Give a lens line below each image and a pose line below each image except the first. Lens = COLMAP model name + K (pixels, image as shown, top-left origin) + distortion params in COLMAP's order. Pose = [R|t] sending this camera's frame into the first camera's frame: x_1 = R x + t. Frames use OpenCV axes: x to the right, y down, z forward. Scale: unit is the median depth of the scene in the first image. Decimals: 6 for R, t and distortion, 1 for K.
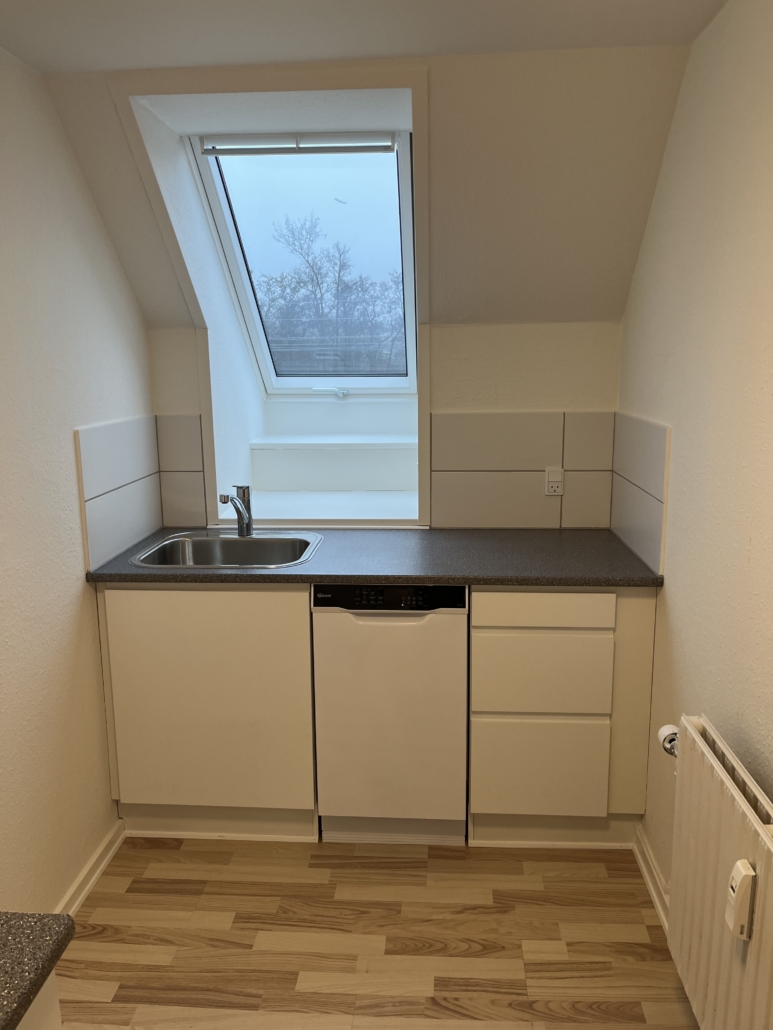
lens RADIAL K [[775.7, 0, 387.8], [0, 775.7, 510.1], [0, 0, 1]] dist [0.068365, -0.090306]
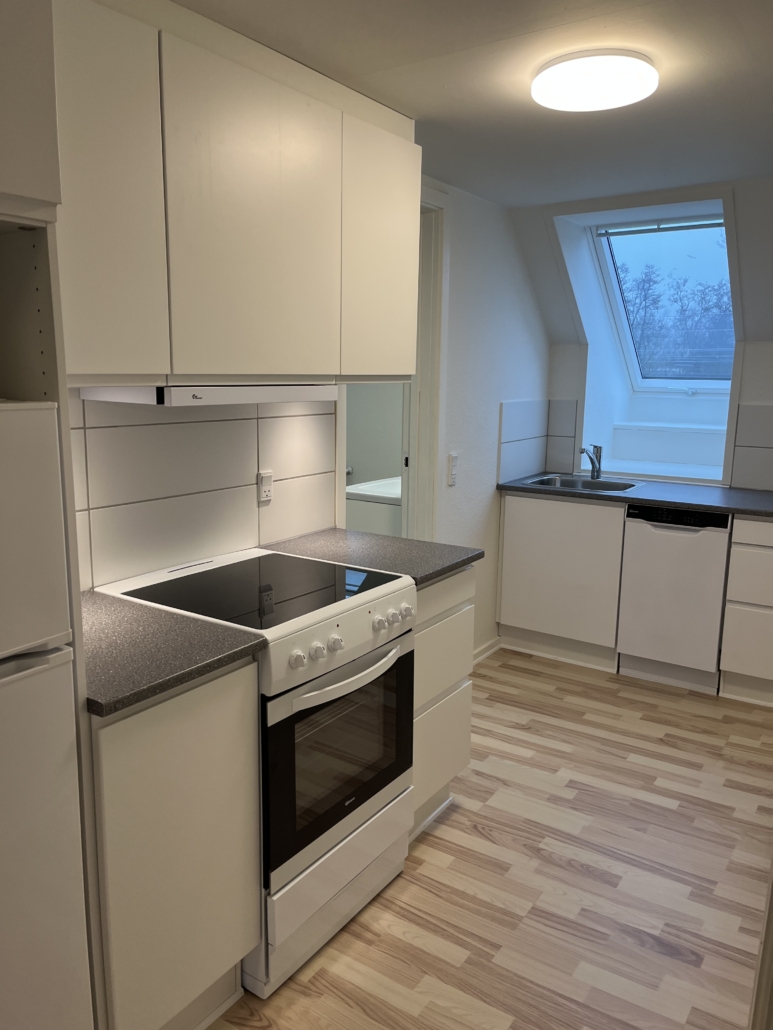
lens RADIAL K [[775.7, 0, 387.8], [0, 775.7, 510.1], [0, 0, 1]] dist [0.068365, -0.090306]
pose [[0.867267, 0.109397, -0.485674, 0.243850], [-0.115761, 0.993132, 0.016988, 0.130627], [0.484197, 0.041489, 0.873975, -0.612571]]
